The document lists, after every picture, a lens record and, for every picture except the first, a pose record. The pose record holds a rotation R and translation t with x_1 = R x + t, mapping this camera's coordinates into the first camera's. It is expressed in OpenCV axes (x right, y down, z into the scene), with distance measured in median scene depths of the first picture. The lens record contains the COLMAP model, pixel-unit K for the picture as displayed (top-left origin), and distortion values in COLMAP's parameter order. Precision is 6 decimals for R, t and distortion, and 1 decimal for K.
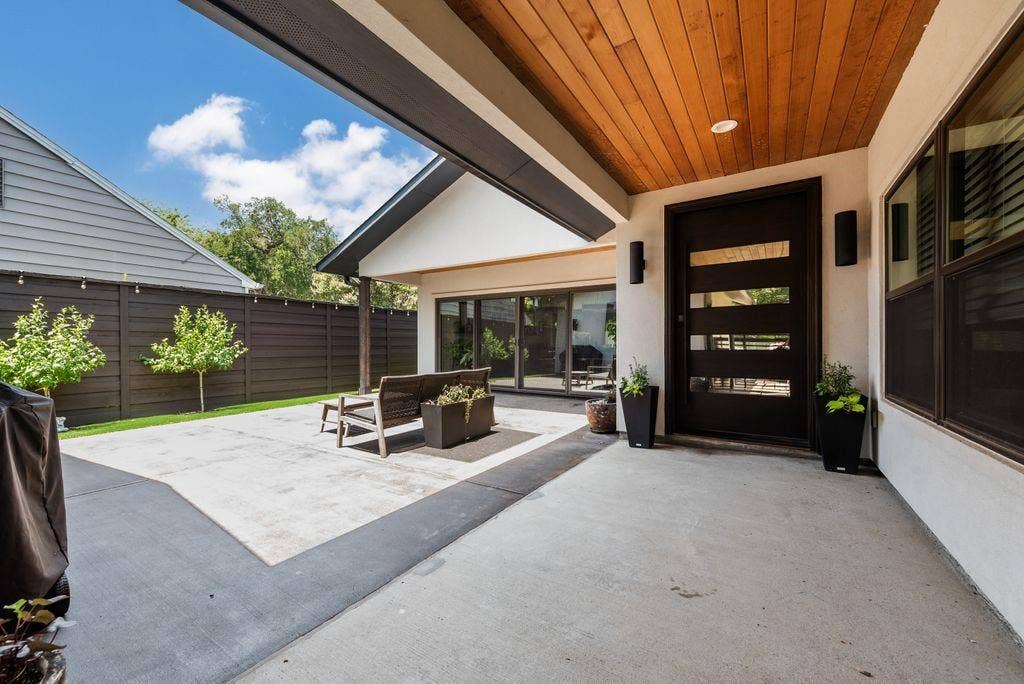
lens RADIAL K [[416.0, 0, 512.1], [0, 416.0, 343.8], [0, 0, 1]] dist [0.003309, 0.000082]
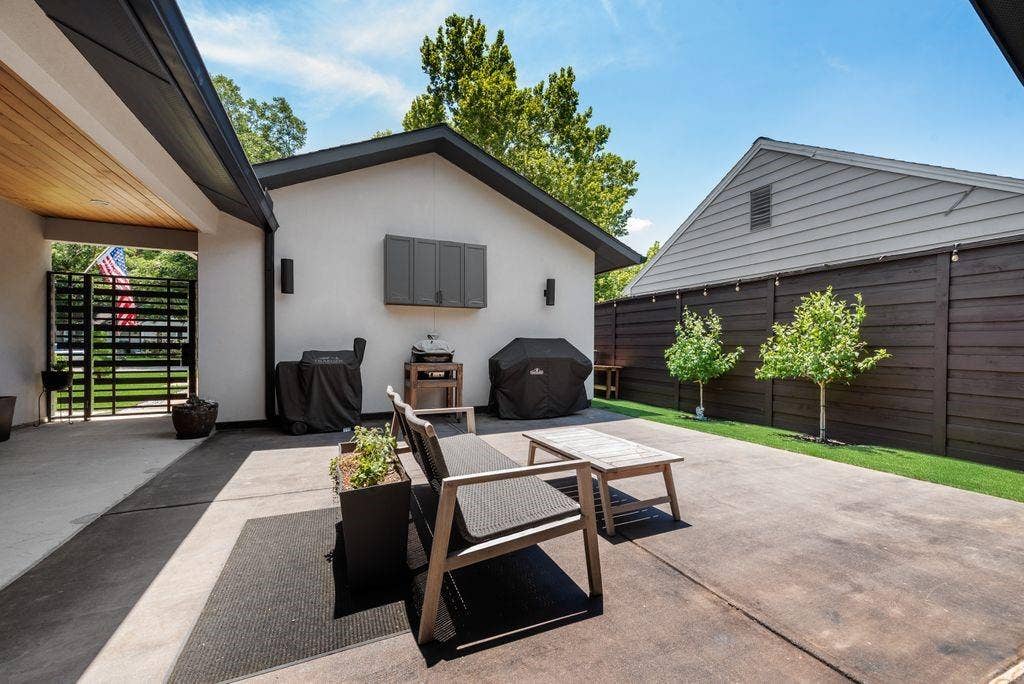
lens RADIAL K [[416.0, 0, 515.7], [0, 416.0, 344.4], [0, 0, 1]] dist [0.003309, 0.000082]
pose [[-0.564631, -0.002853, -0.825339, 0.153618], [-0.000125, 0.999994, -0.003370, 0.006083], [0.825344, -0.001800, -0.564628, 1.284531]]
